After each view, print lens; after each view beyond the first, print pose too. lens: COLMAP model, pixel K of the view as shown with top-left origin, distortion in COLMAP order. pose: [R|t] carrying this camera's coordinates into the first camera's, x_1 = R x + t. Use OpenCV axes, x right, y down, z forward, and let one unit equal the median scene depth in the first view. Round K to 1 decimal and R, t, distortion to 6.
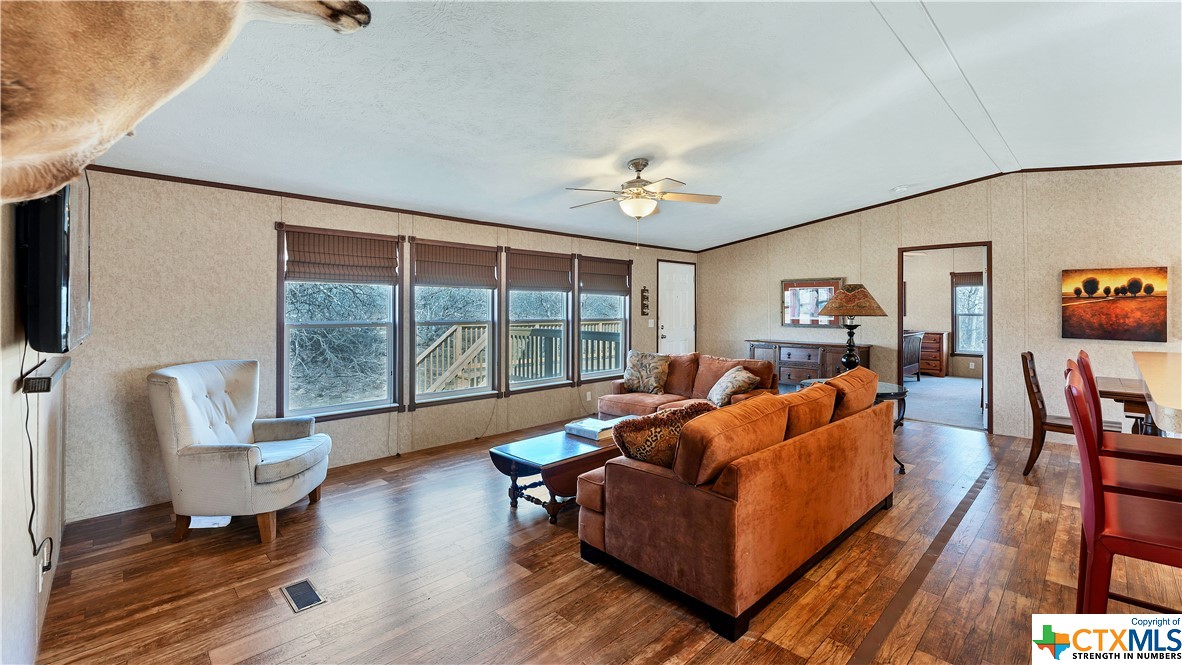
lens RADIAL K [[480.6, 0, 587.4], [0, 480.6, 318.8], [0, 0, 1]] dist [-0.011368, -0.000004]
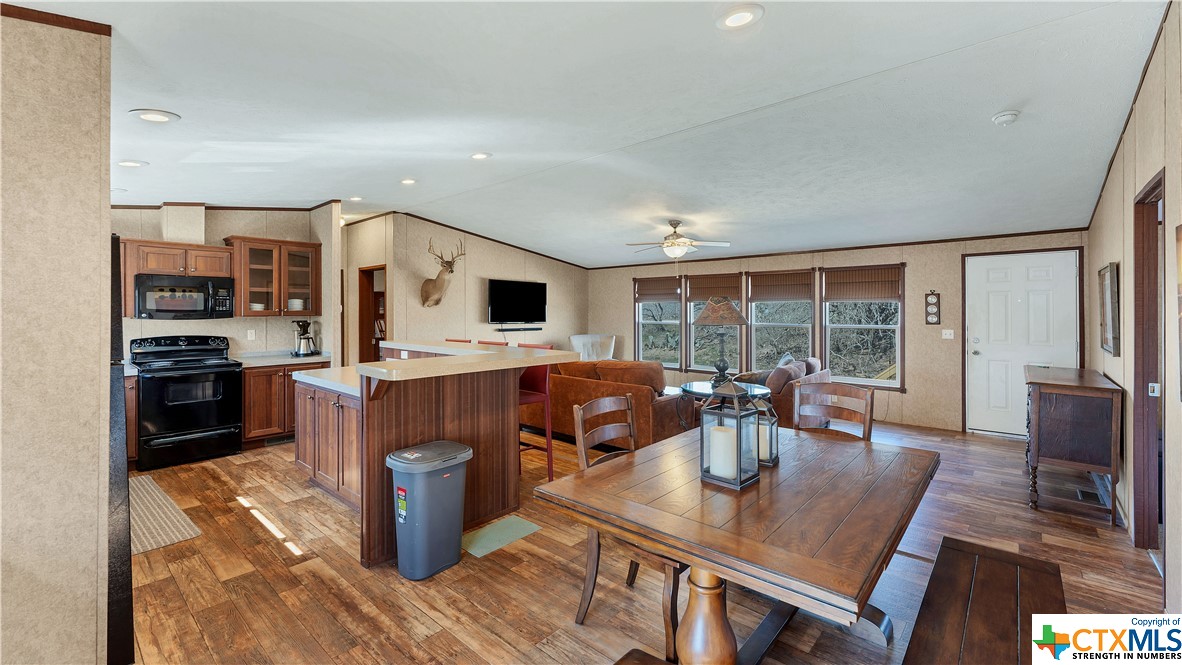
lens RADIAL K [[480.6, 0, 587.4], [0, 480.6, 318.8], [0, 0, 1]] dist [-0.011368, -0.000004]
pose [[0.083640, 0.007392, -0.996469, 1.623054], [-0.028436, 0.999583, 0.005029, -0.006393], [0.996090, 0.027915, 0.083816, 0.570397]]
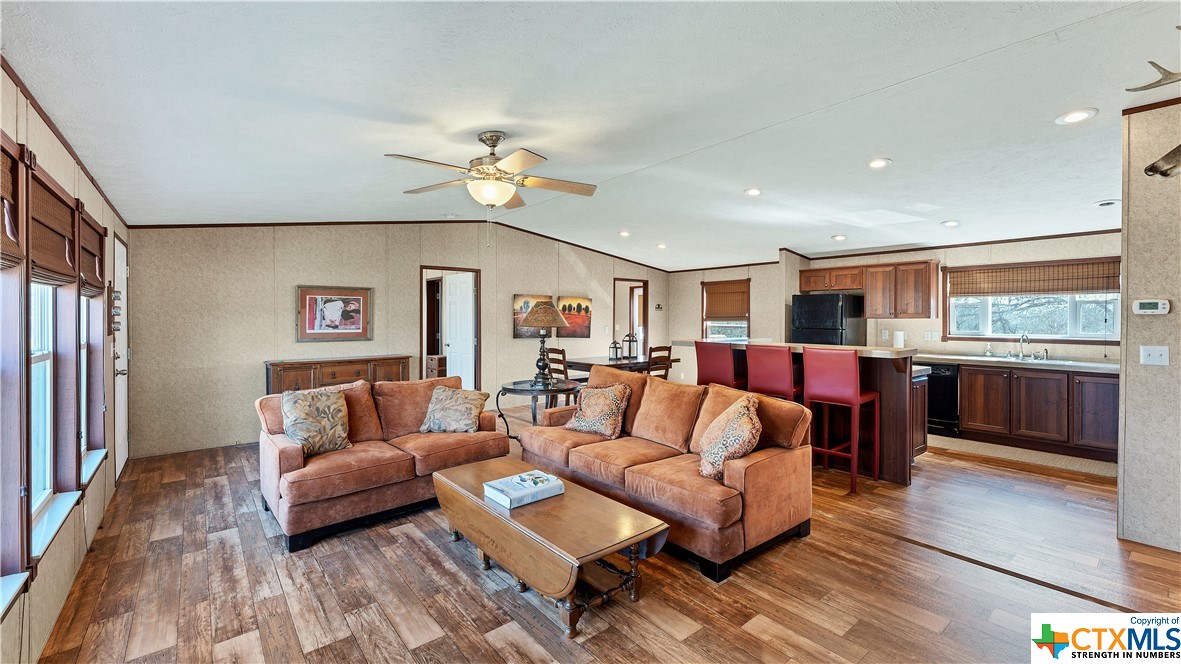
lens RADIAL K [[480.2, 0, 586.9], [0, 480.2, 318.3], [0, 0, 1]] dist [-0.011368, -0.000004]
pose [[0.074676, -0.005384, 0.997193, -0.644257], [0.035997, 0.999348, 0.002700, -0.023208], [-0.996558, 0.035695, 0.074822, 0.776951]]
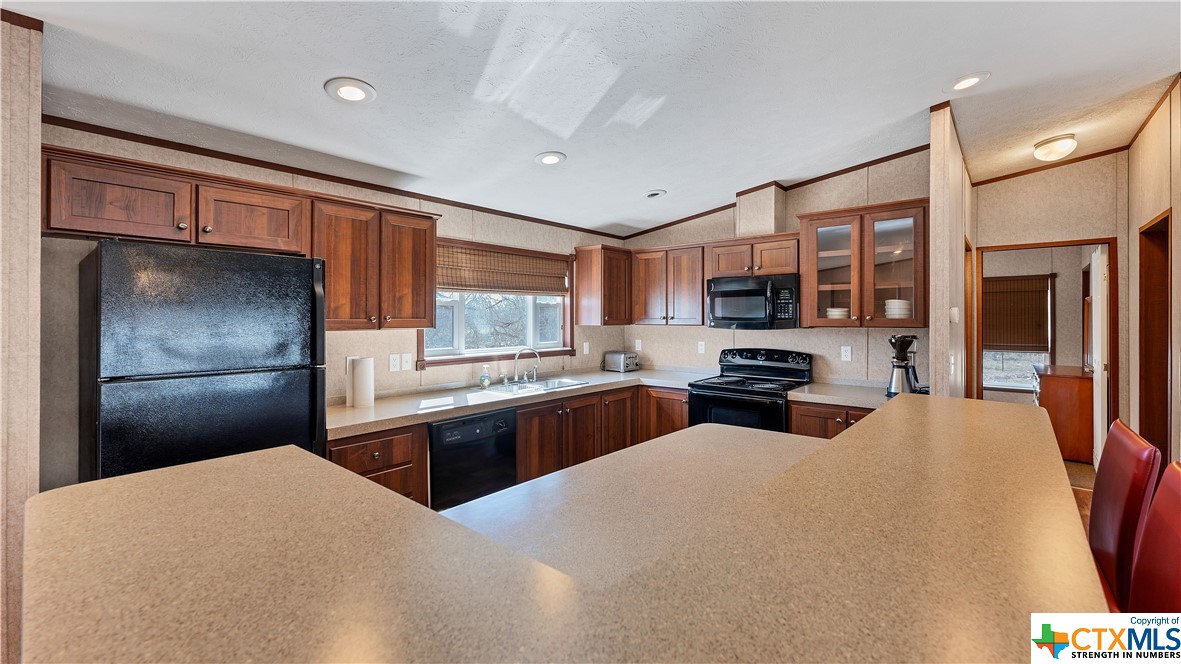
lens RADIAL K [[480.2, 0, 586.9], [0, 480.2, 318.3], [0, 0, 1]] dist [-0.011368, -0.000004]
pose [[-0.994672, -0.003350, -0.103033, 0.787103], [-0.007027, 0.999350, 0.035354, -0.025491], [0.102848, 0.035889, -0.994049, 0.612526]]
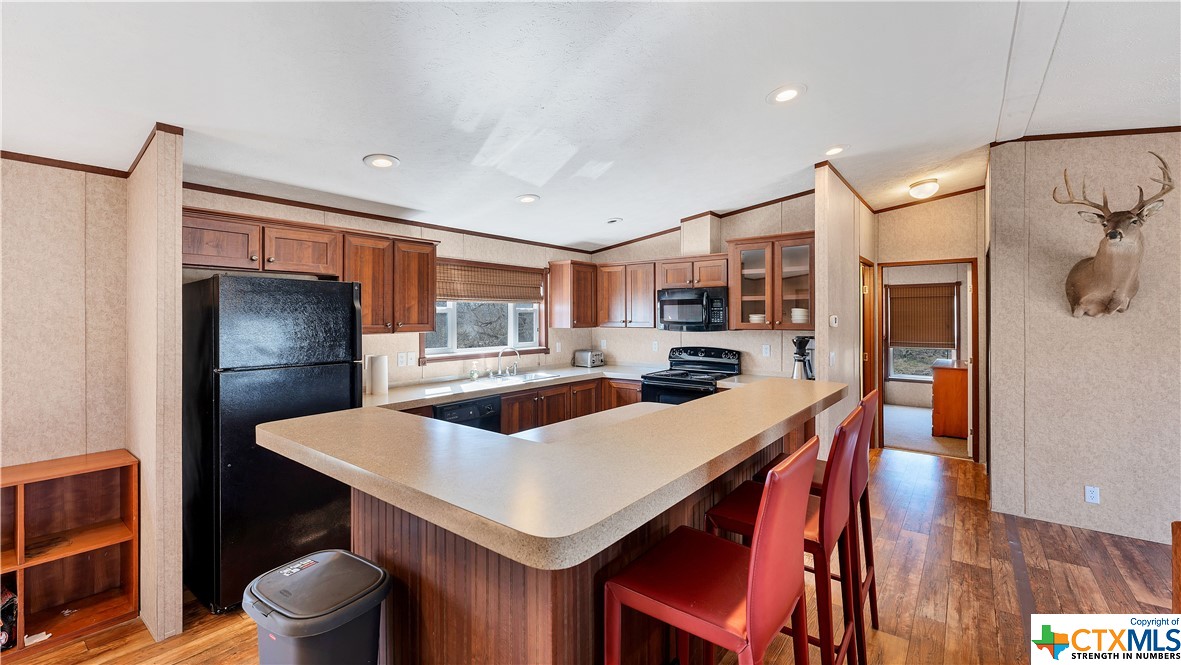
lens RADIAL K [[480.2, 0, 586.9], [0, 480.2, 318.8], [0, 0, 1]] dist [-0.011368, -0.000004]
pose [[-0.988782, -0.000874, -0.149366, 0.793628], [-0.006624, 0.999256, 0.038003, -0.046131], [0.149222, 0.038566, -0.988051, 0.826039]]
